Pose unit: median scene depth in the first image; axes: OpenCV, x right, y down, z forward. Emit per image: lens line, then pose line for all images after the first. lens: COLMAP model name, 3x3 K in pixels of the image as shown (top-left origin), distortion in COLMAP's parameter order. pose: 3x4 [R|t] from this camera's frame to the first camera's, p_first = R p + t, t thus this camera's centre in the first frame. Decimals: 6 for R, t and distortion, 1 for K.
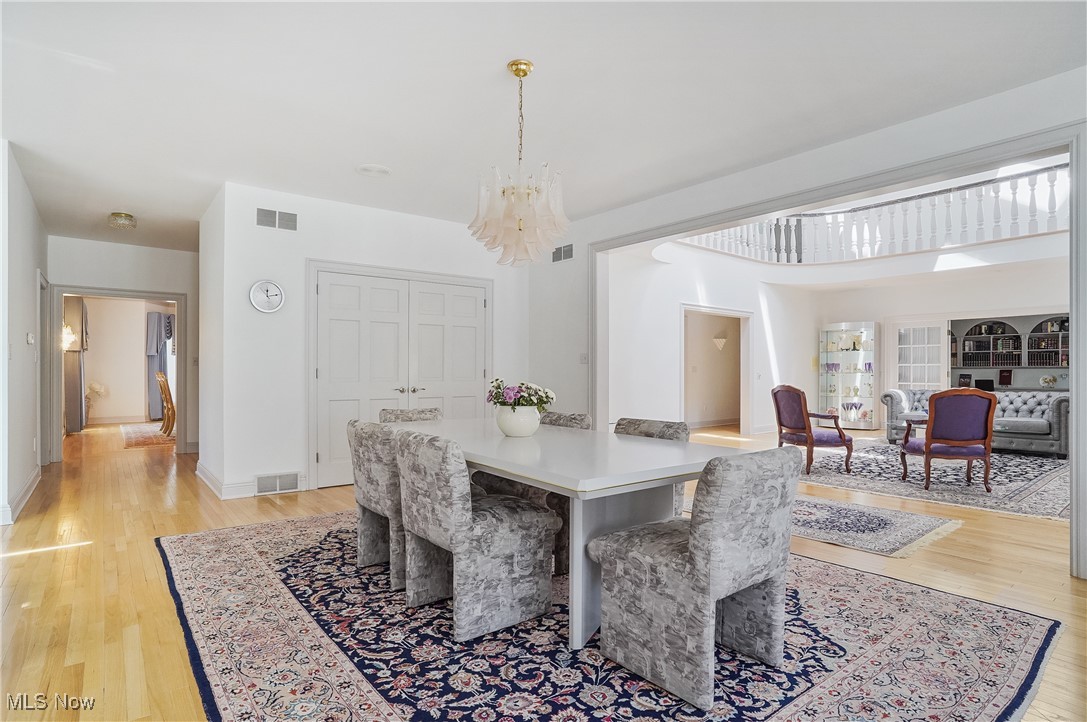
lens RADIAL K [[566.8, 0, 540.2], [0, 566.8, 374.3], [0, 0, 1]] dist [-0.072127, 0.037029]
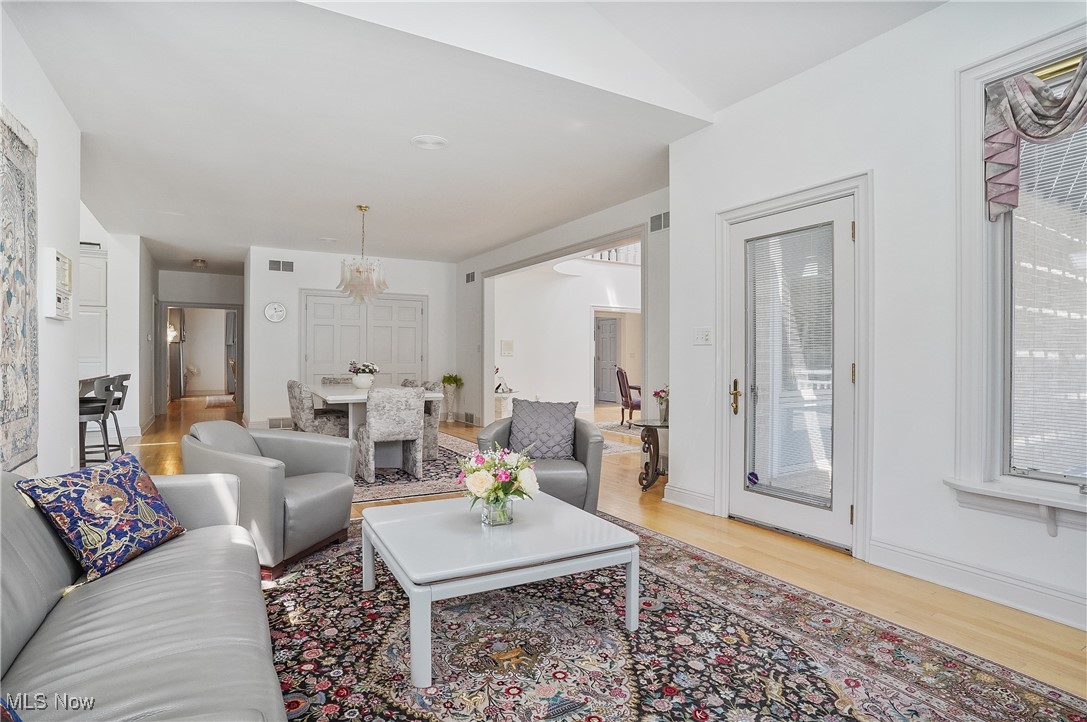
lens RADIAL K [[565.5, 0, 542.4], [0, 565.5, 365.3], [0, 0, 1]] dist [-0.078057, 0.037079]
pose [[0.992023, 0.003482, -0.126005, 0.314560], [-0.002417, 0.999960, 0.008605, 0.002423], [0.126030, -0.008232, 0.991992, -0.340649]]
